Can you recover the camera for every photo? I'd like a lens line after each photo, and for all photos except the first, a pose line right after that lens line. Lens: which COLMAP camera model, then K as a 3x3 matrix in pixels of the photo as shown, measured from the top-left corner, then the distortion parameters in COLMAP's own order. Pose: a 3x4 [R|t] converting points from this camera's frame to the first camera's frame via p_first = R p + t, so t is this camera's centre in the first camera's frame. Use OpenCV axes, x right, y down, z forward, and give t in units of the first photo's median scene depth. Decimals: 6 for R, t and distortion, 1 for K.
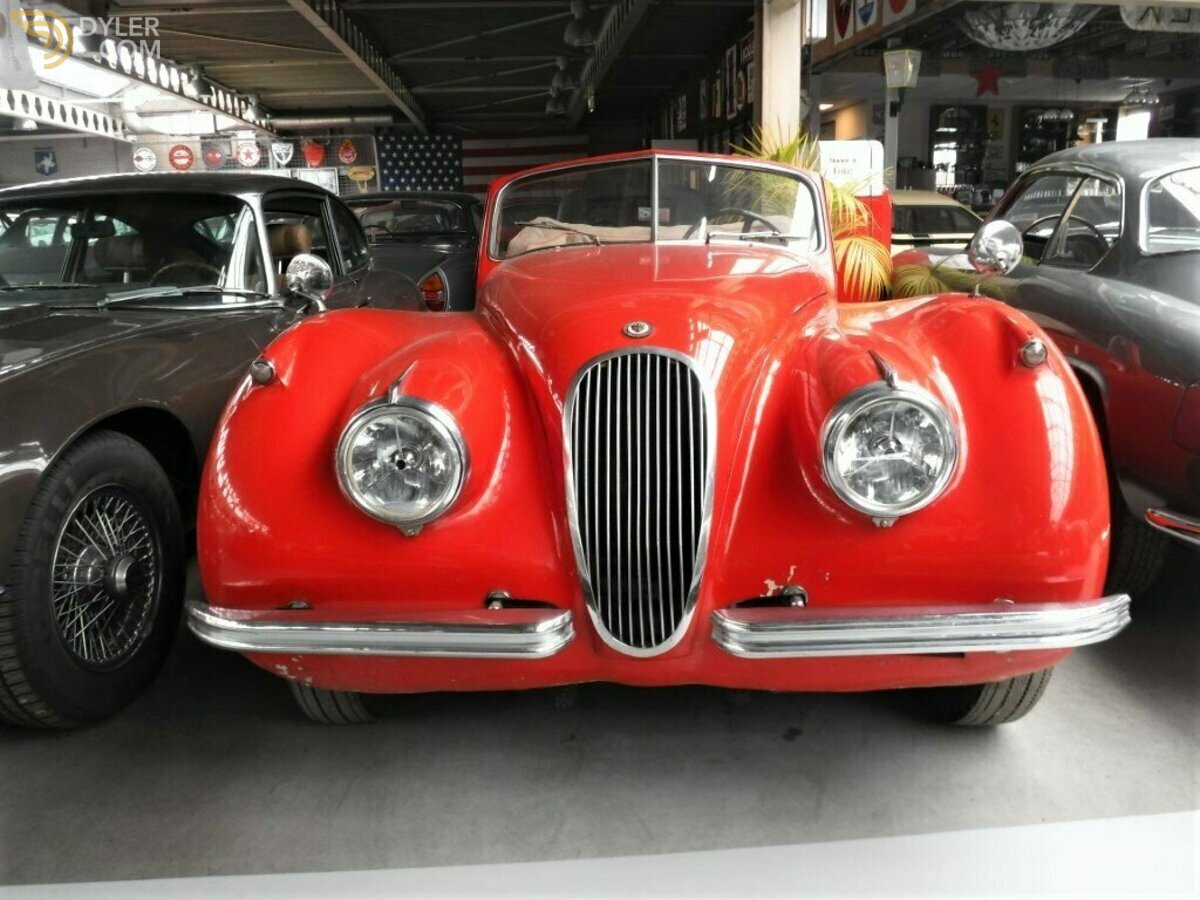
lens RADIAL K [[992.5, 0, 604.4], [0, 992.5, 452.2], [0, 0, 1]] dist [-0.082070, 0.035167]
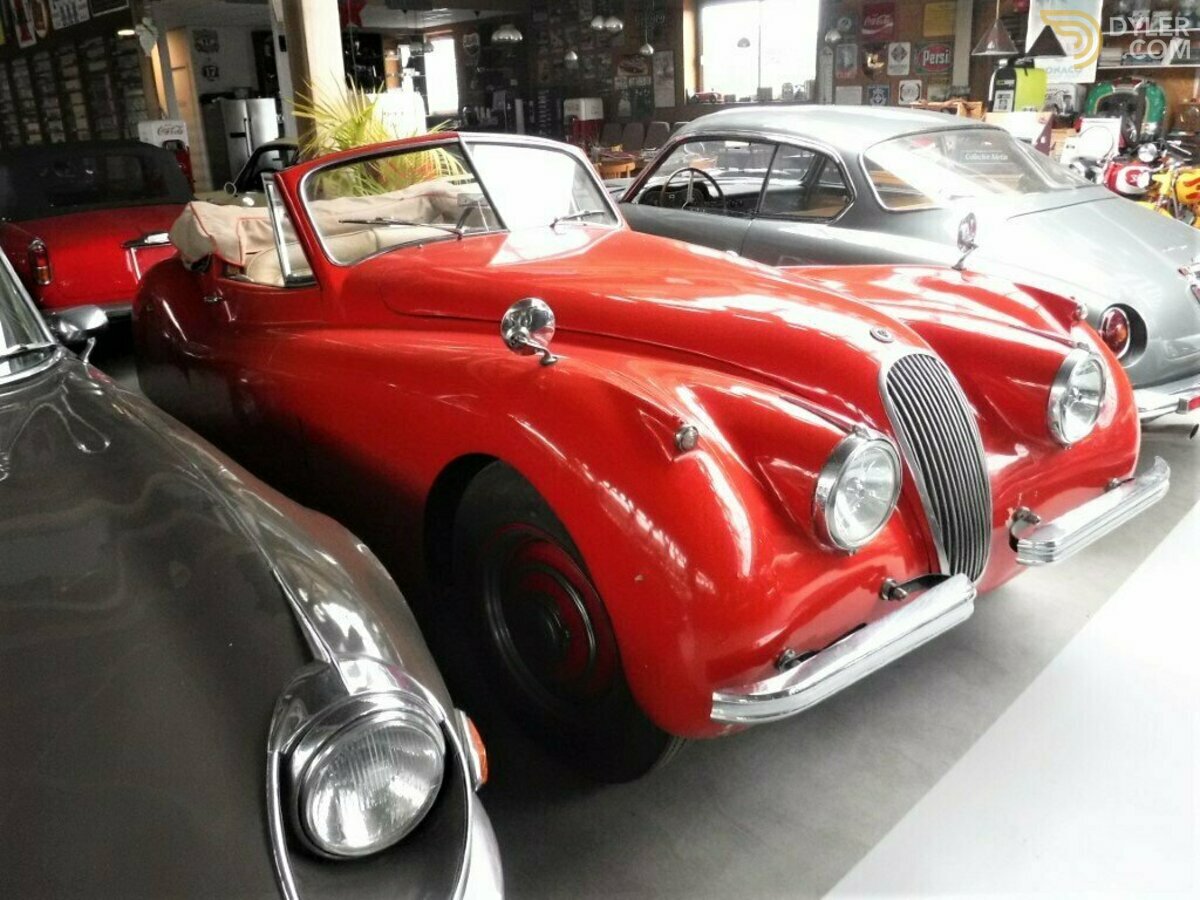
lens RADIAL K [[992.5, 0, 604.4], [0, 992.5, 452.2], [0, 0, 1]] dist [-0.082070, 0.035167]
pose [[0.757046, -0.228534, 0.612090, -0.225114], [0.180666, 0.973525, 0.140031, -0.049317], [-0.627887, 0.004574, 0.778291, 0.069883]]
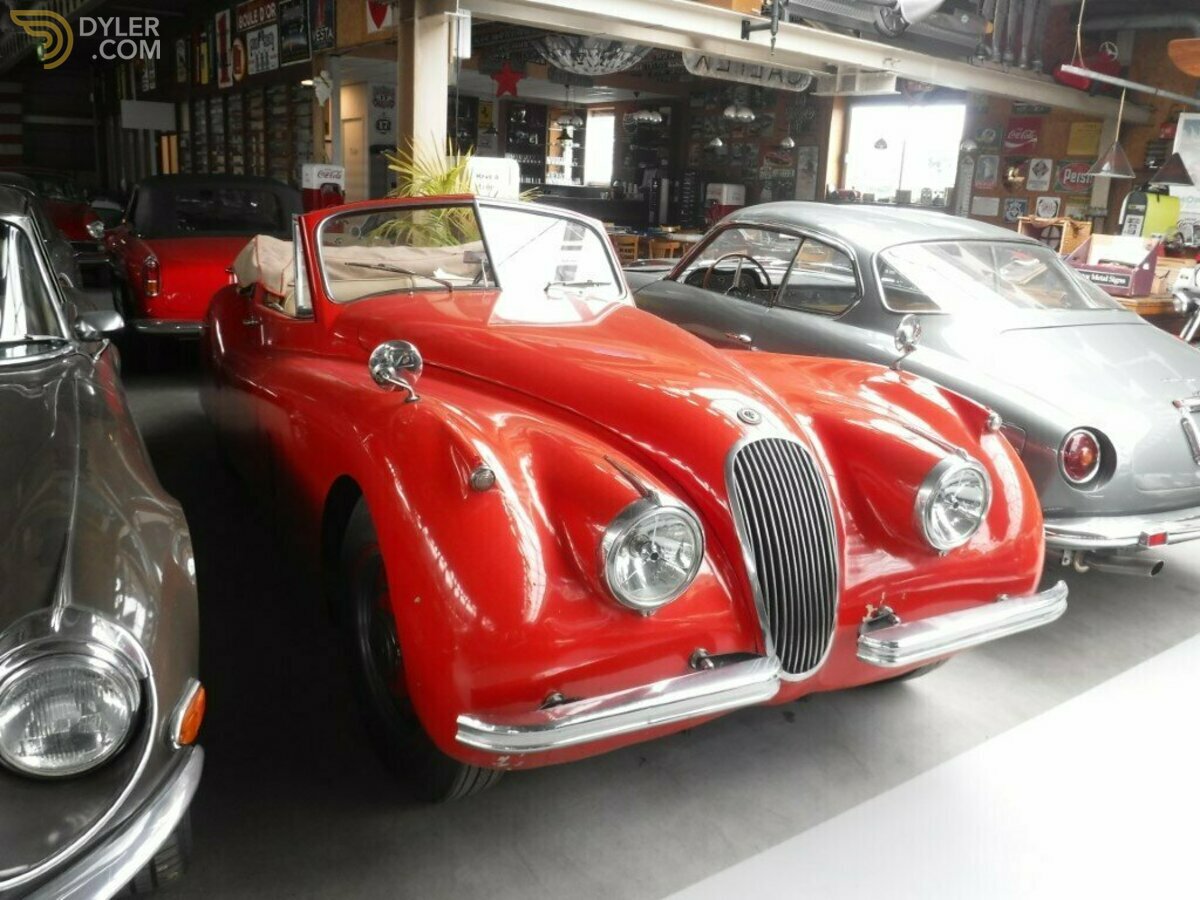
lens RADIAL K [[992.5, 0, 604.4], [0, 992.5, 452.2], [0, 0, 1]] dist [-0.082070, 0.035167]
pose [[0.855096, -0.075205, 0.512987, -0.173924], [0.058532, 0.997101, 0.048610, -0.034861], [-0.515156, -0.011541, 0.857019, 0.011832]]
